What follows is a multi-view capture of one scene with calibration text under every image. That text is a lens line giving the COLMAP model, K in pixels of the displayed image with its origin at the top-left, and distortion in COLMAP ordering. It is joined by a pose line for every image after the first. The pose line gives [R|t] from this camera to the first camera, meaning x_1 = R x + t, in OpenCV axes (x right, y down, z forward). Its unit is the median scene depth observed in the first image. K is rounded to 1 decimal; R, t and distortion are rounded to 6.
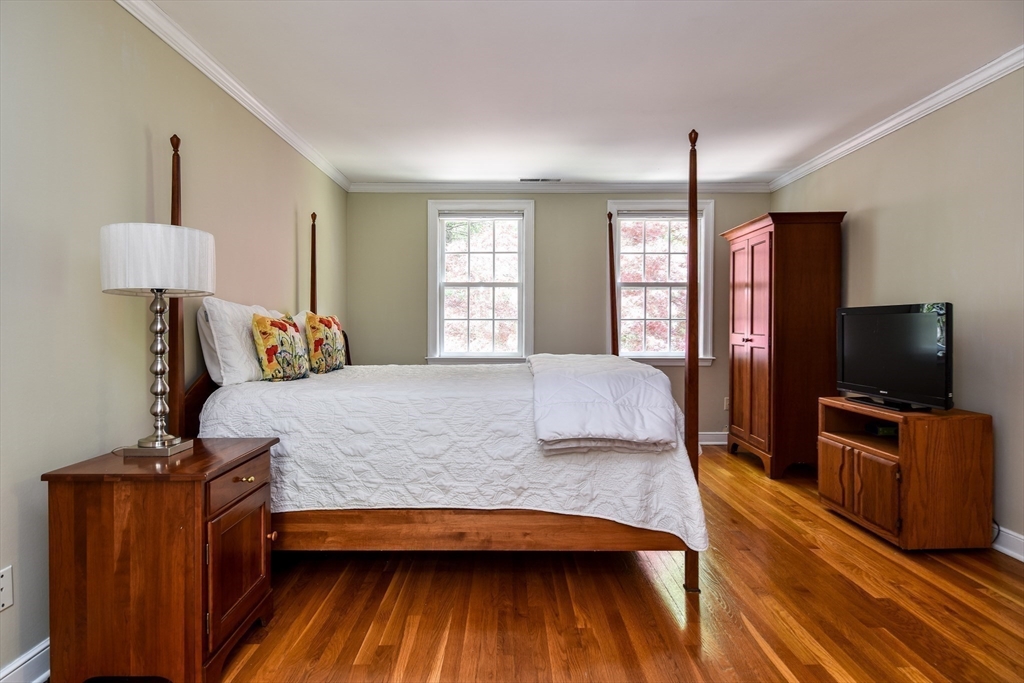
lens RADIAL K [[549.8, 0, 510.8], [0, 549.8, 336.9], [0, 0, 1]] dist [-0.002235, -0.002174]
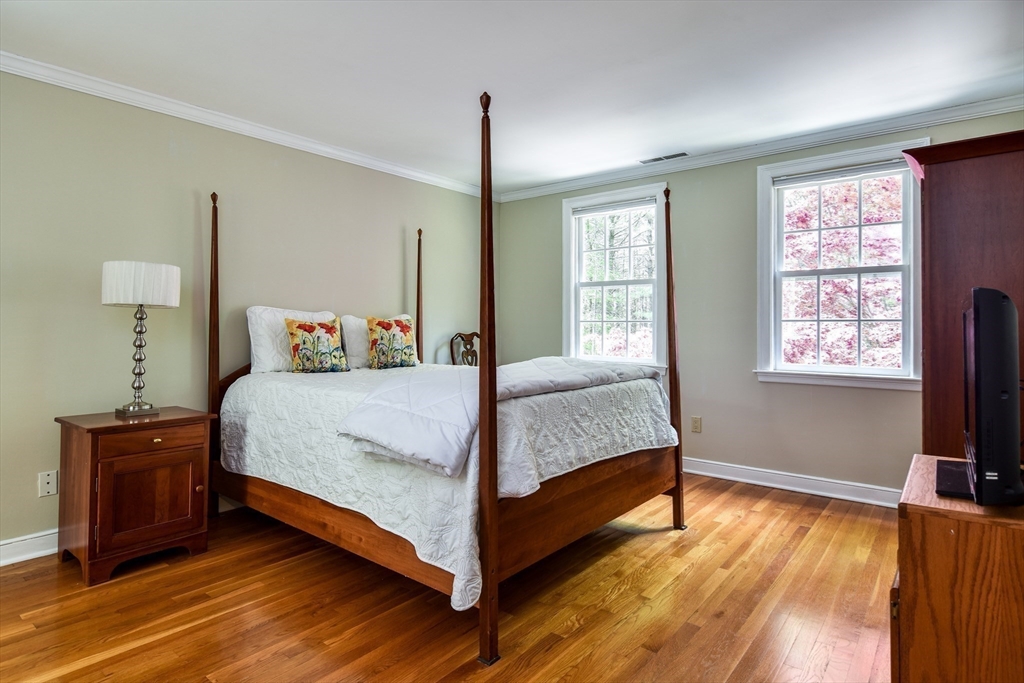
lens RADIAL K [[560.2, 0, 510.2], [0, 560.2, 320.9], [0, 0, 1]] dist [-0.001098, -0.001166]
pose [[0.772551, -0.003915, -0.634940, 0.770817], [-0.015194, 0.999581, -0.024651, -0.012743], [0.634770, 0.028692, 0.772168, 0.331762]]
